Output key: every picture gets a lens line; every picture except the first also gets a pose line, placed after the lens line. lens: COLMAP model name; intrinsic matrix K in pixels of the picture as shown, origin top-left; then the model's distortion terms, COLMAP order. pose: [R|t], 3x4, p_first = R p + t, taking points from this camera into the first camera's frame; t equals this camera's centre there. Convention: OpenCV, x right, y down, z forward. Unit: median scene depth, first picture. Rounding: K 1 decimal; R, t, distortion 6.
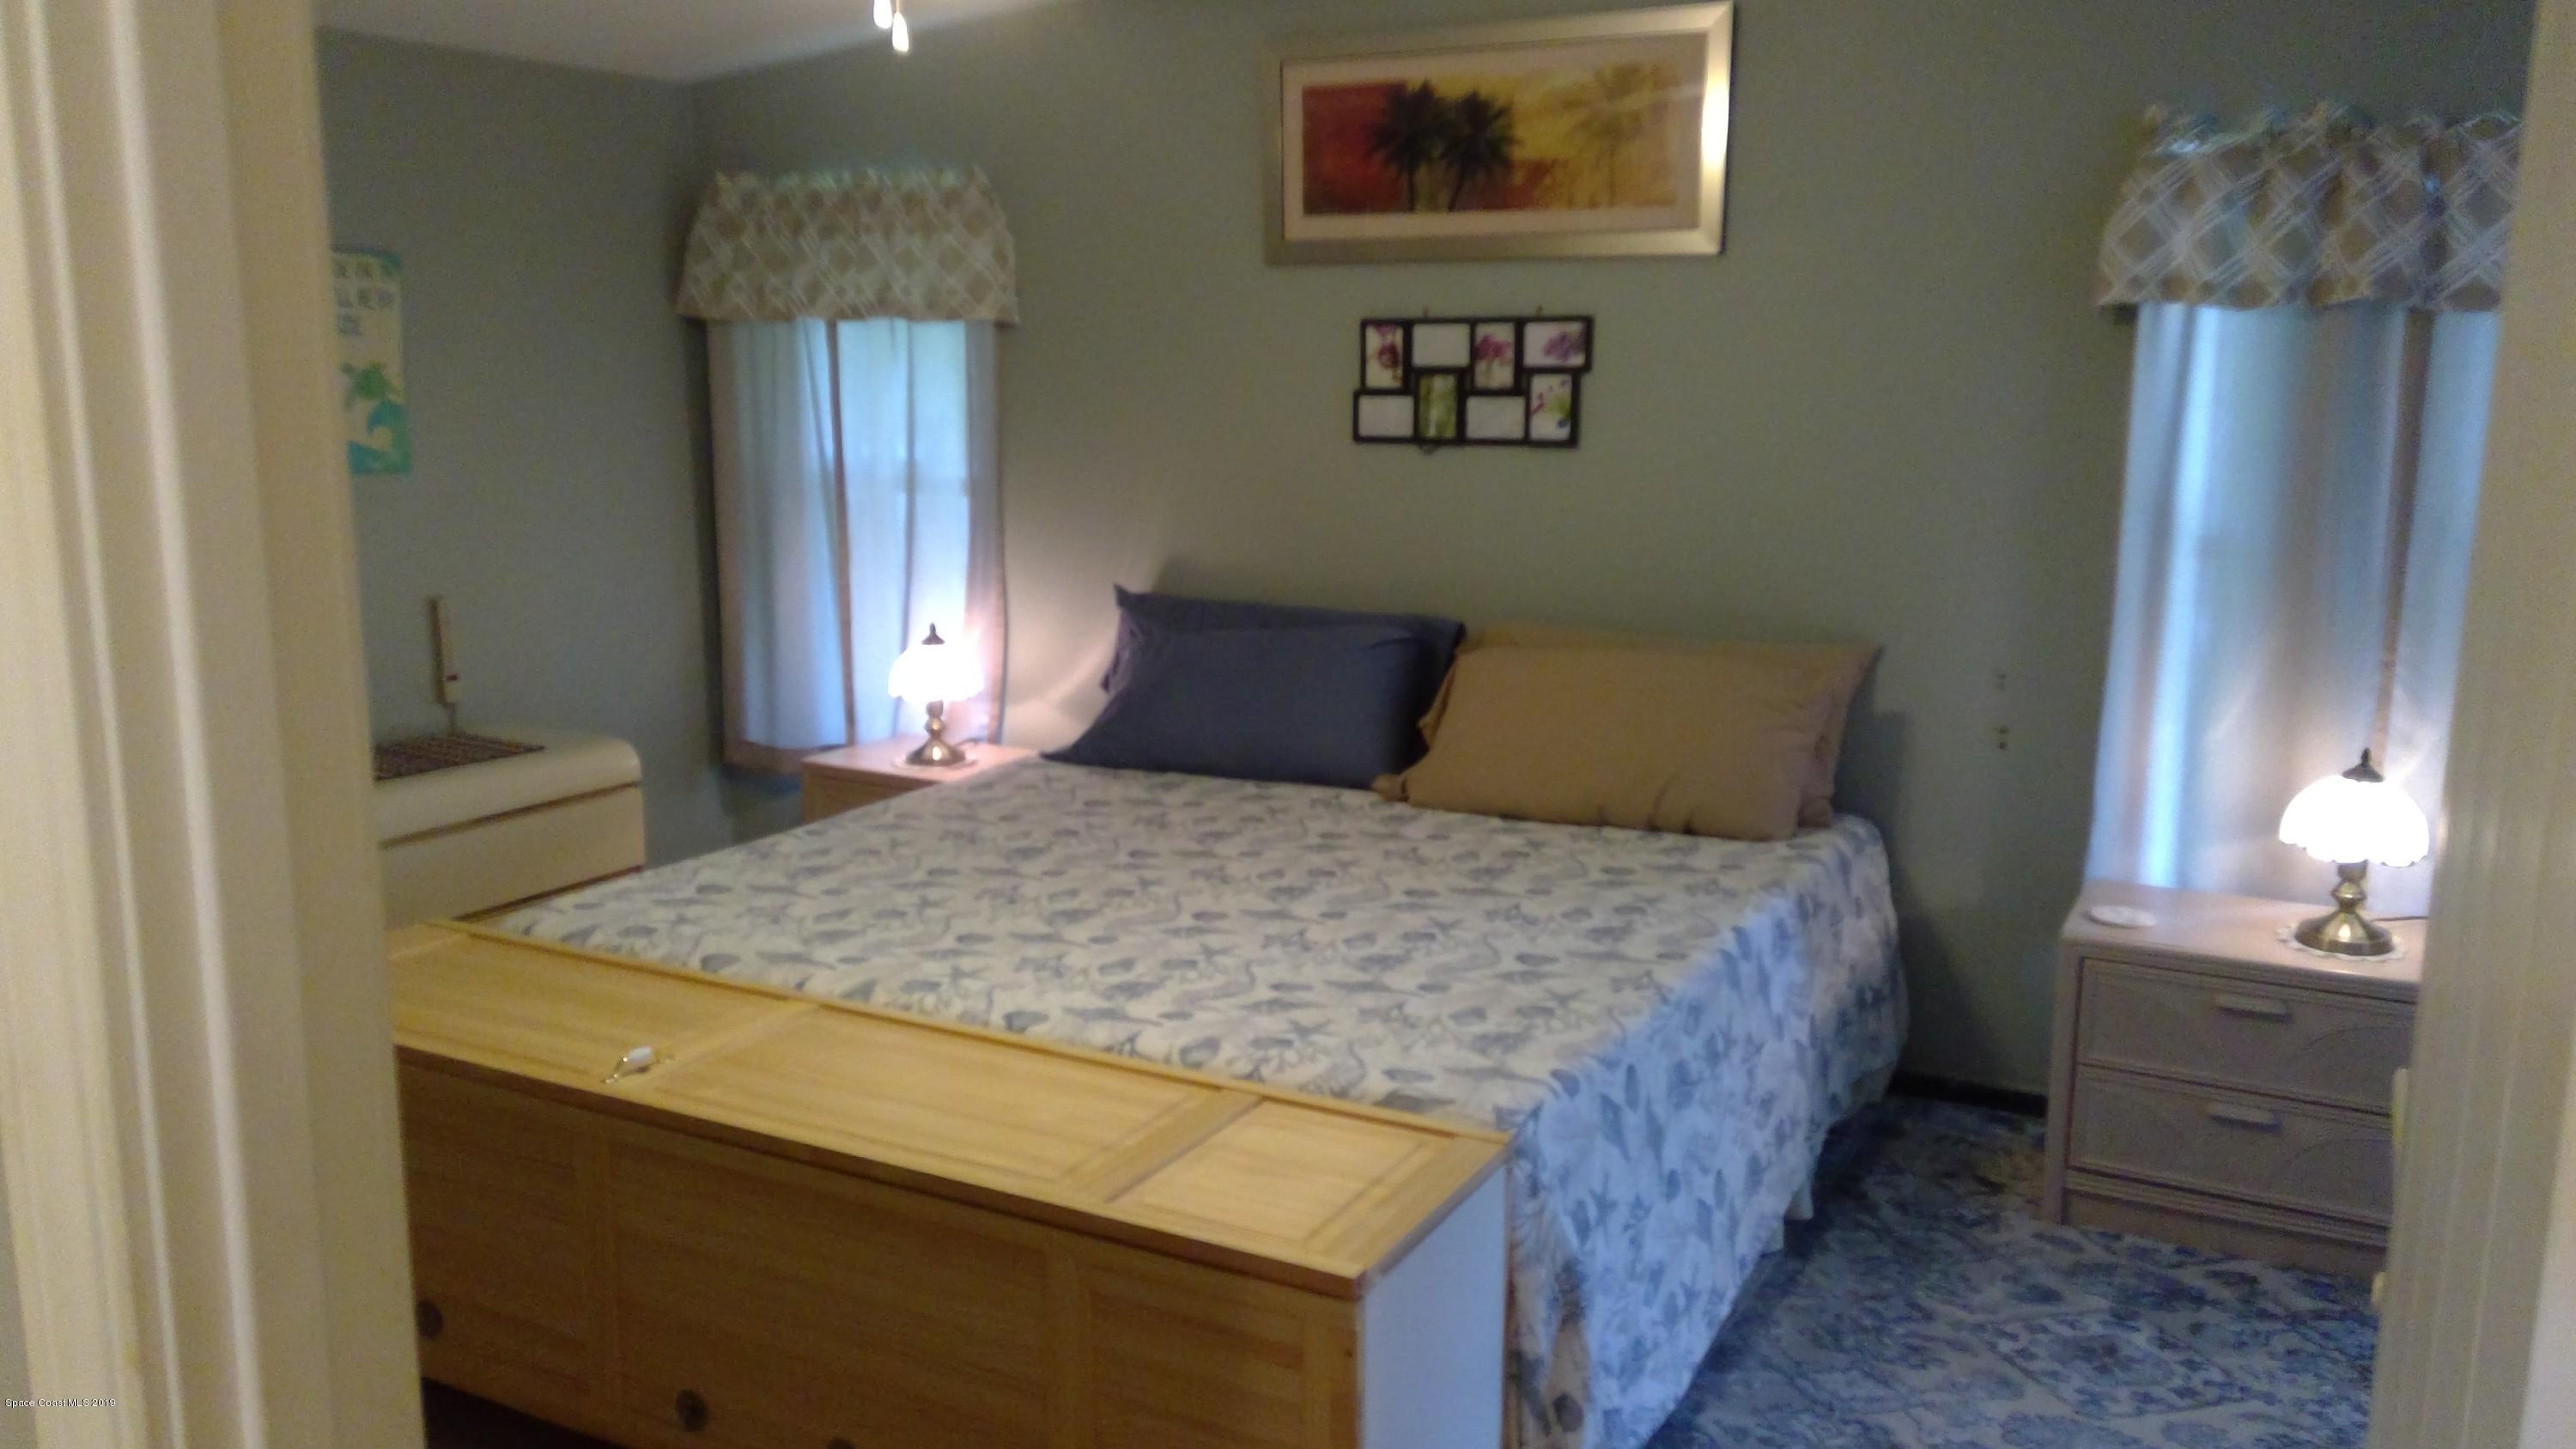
lens RADIAL K [[2005.7, 0, 1273.5], [0, 2005.7, 715.8], [0, 0, 1]] dist [0.126824, -0.202418]
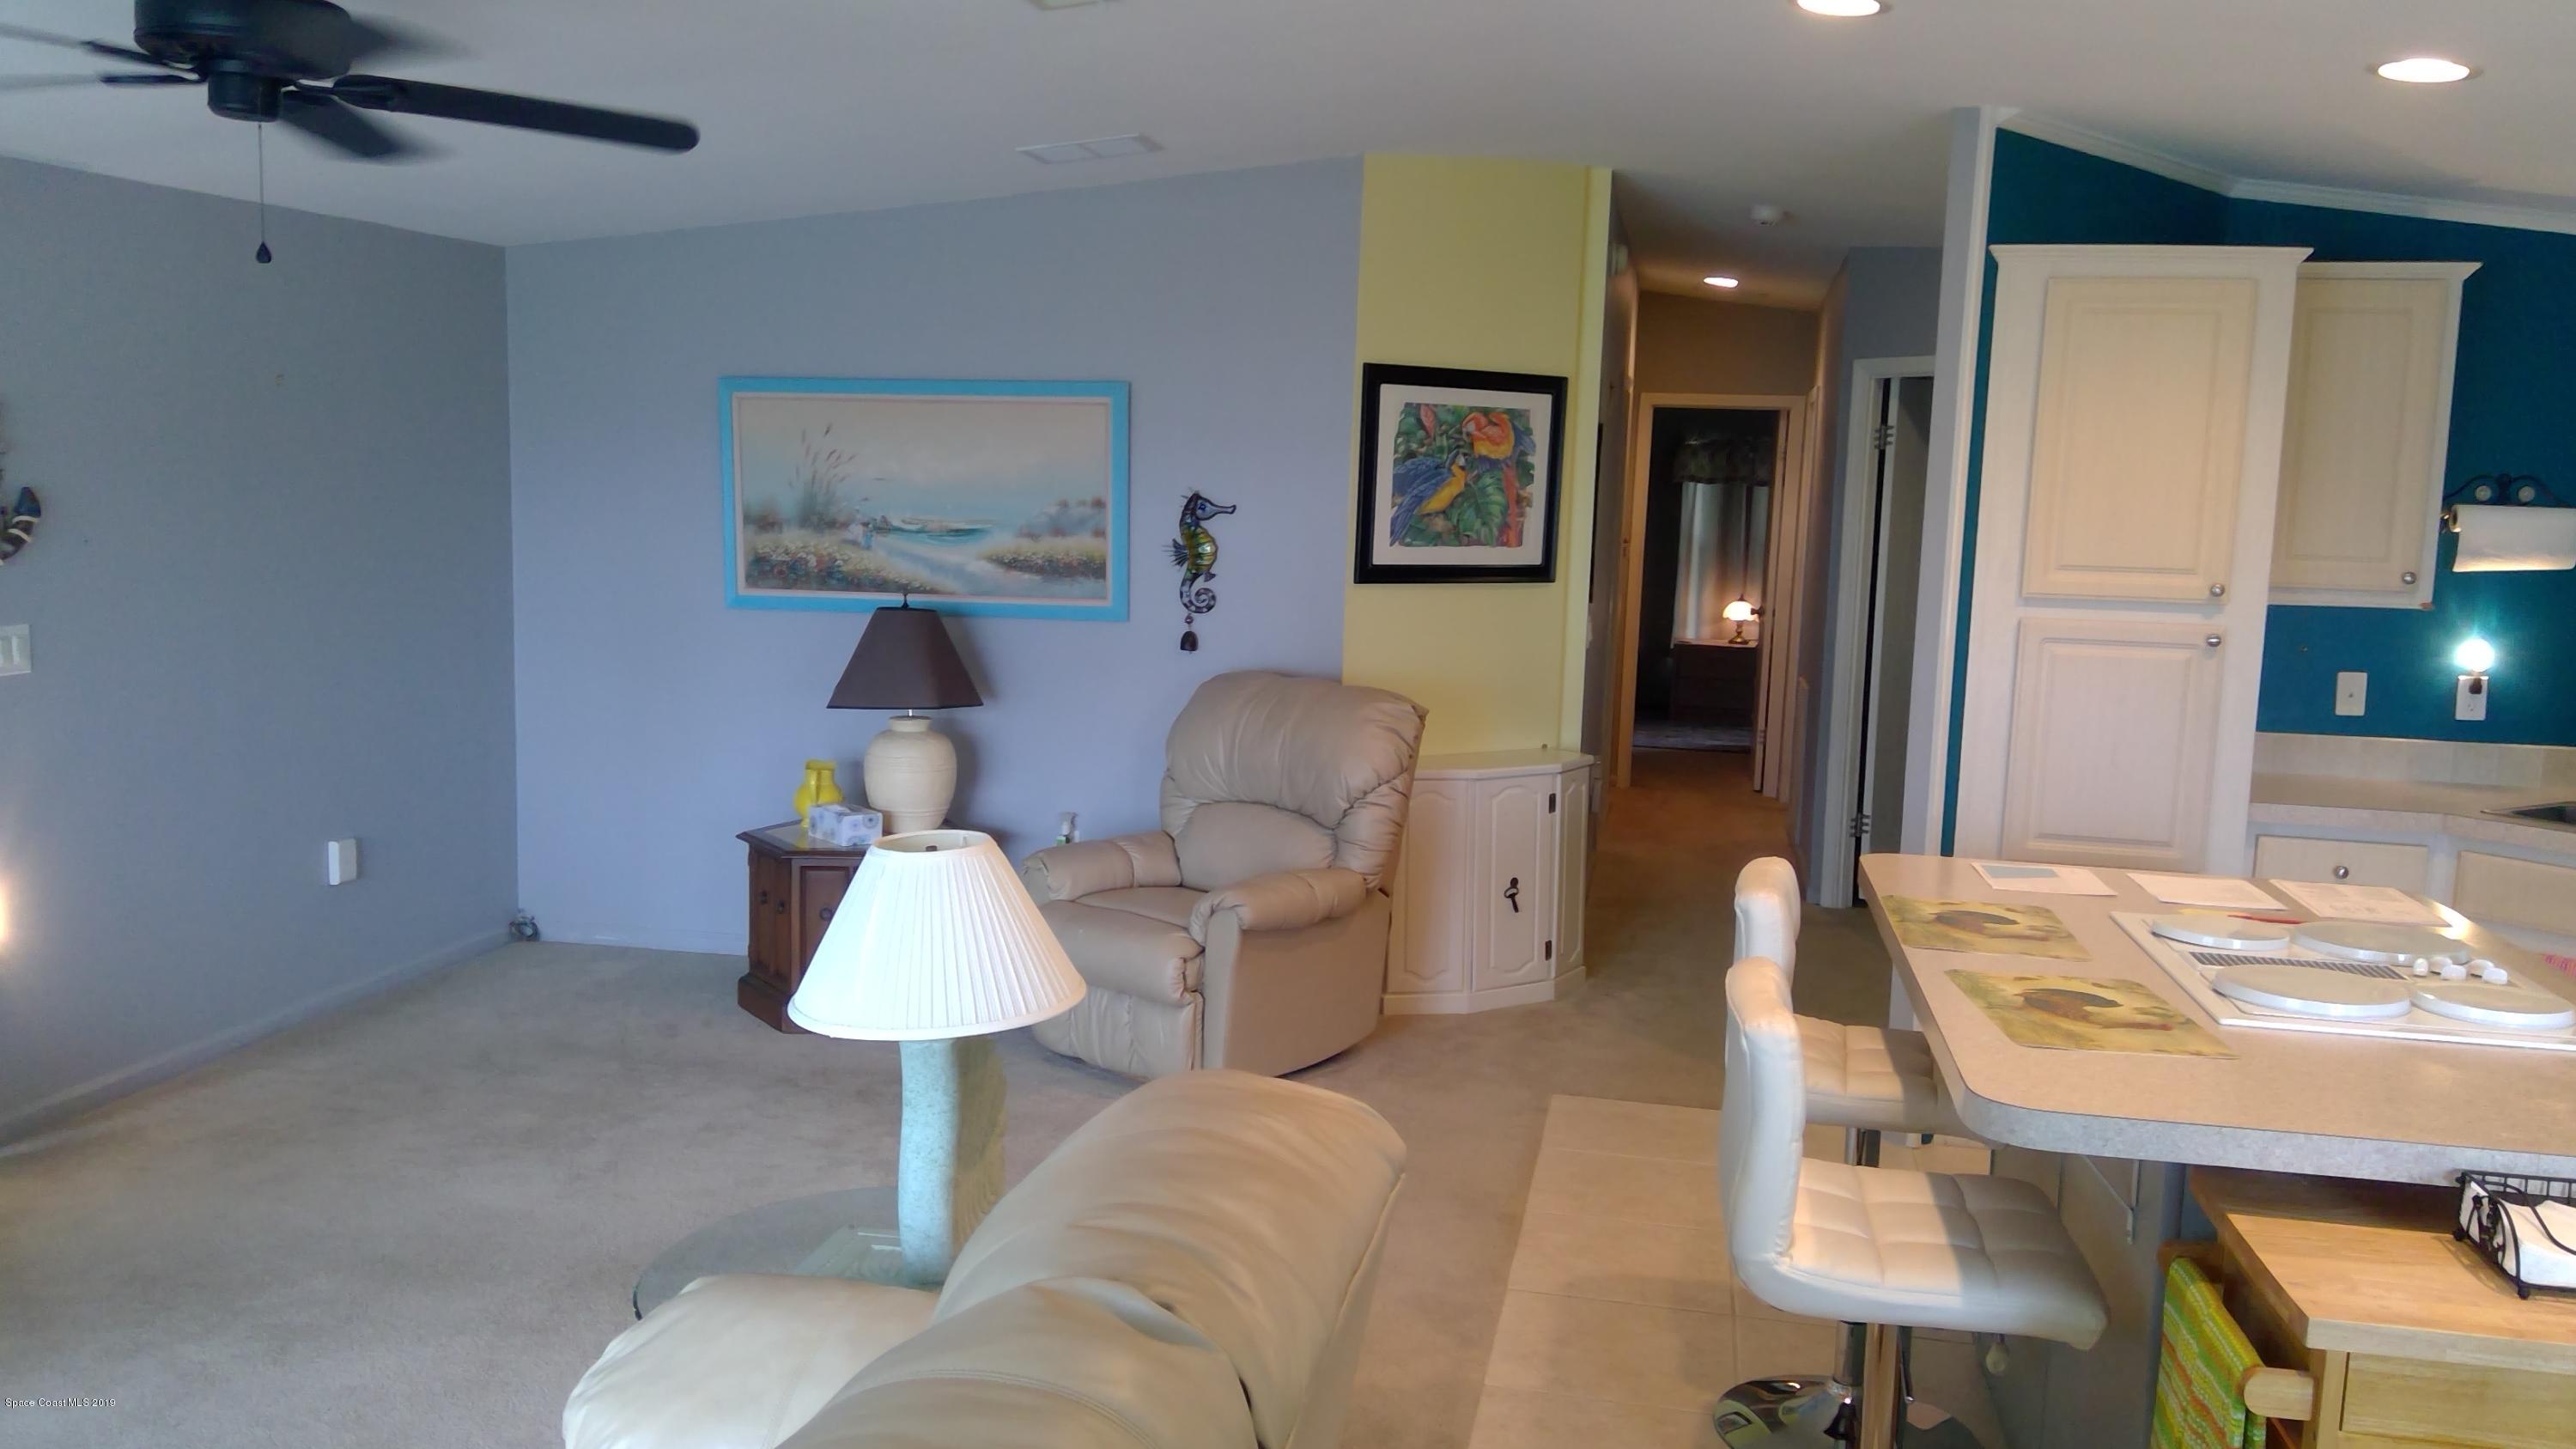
lens RADIAL K [[2005.7, 0, 1273.5], [0, 2005.7, 715.8], [0, 0, 1]] dist [0.126824, -0.202418]
pose [[0.957574, -0.008569, 0.288061, -1.349349], [0.027679, 0.997672, -0.062332, 0.431469], [-0.286856, 0.067661, 0.955581, -2.269923]]
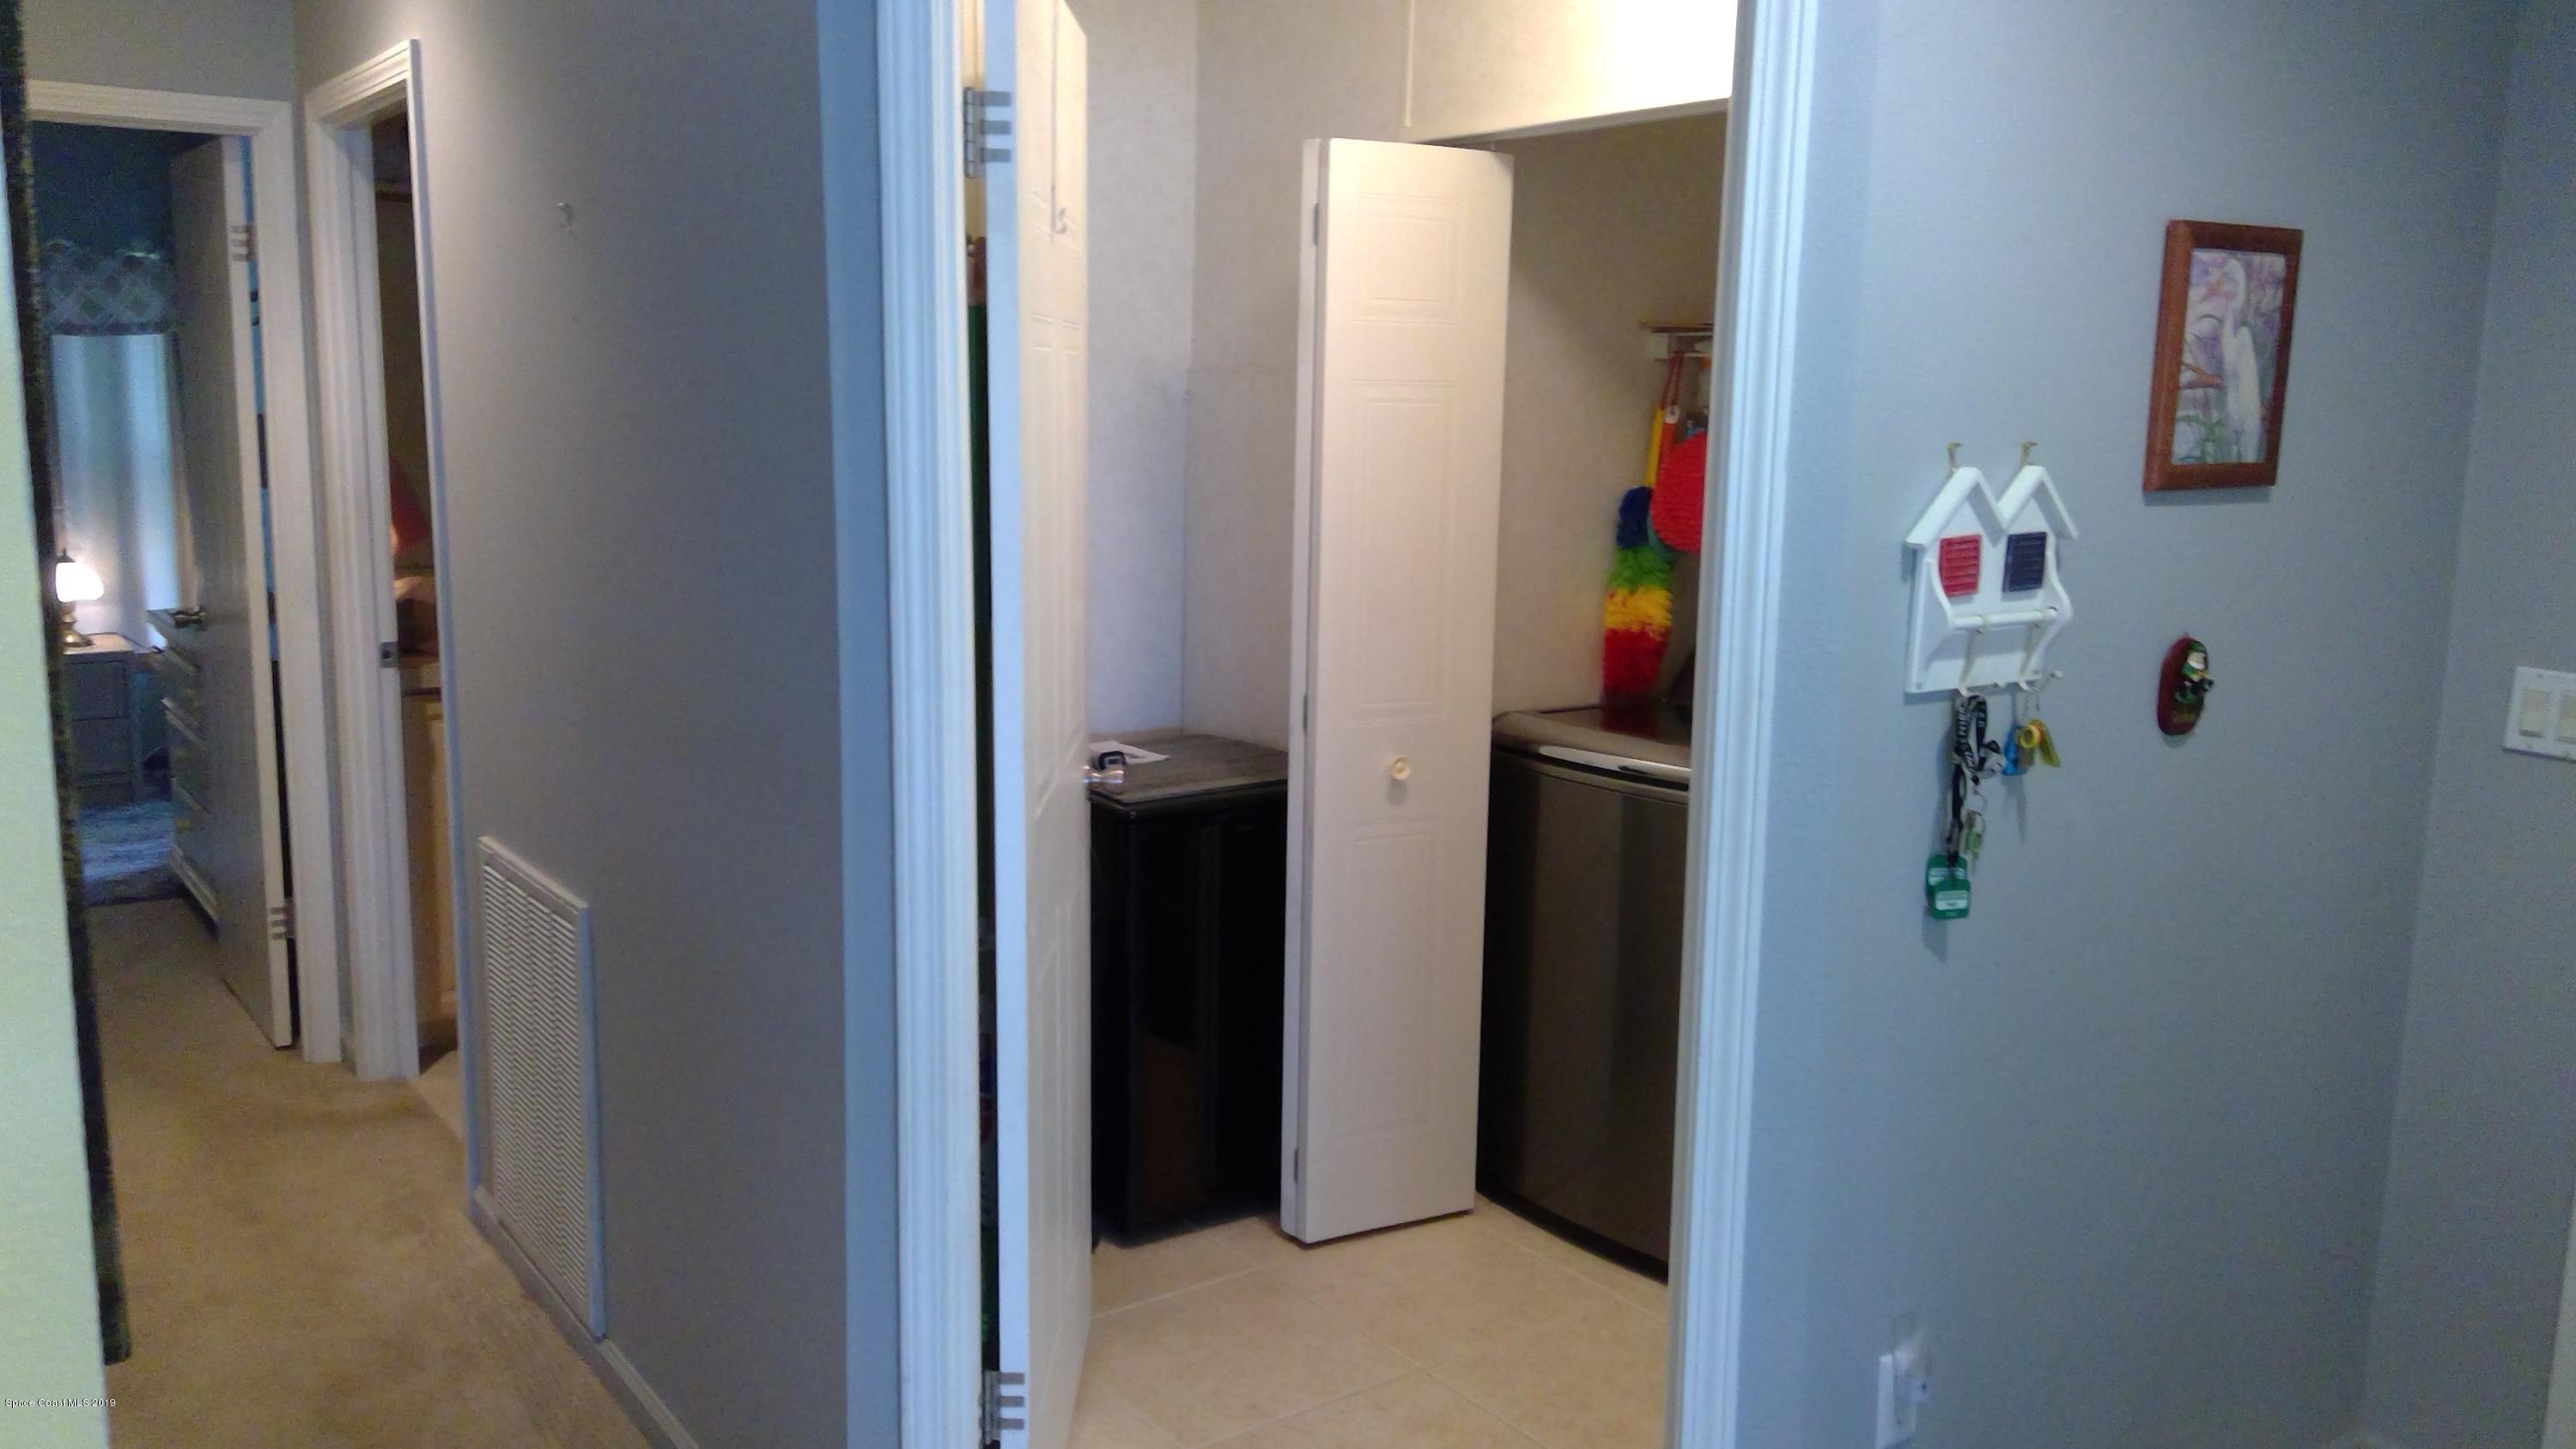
lens RADIAL K [[2005.7, 0, 1273.5], [0, 2005.7, 715.8], [0, 0, 1]] dist [0.126824, -0.202418]
pose [[0.439584, -0.141974, 0.886910, -0.697936], [0.153868, 0.984735, 0.081371, 0.182506], [-0.884924, 0.100698, 0.454719, -0.890309]]
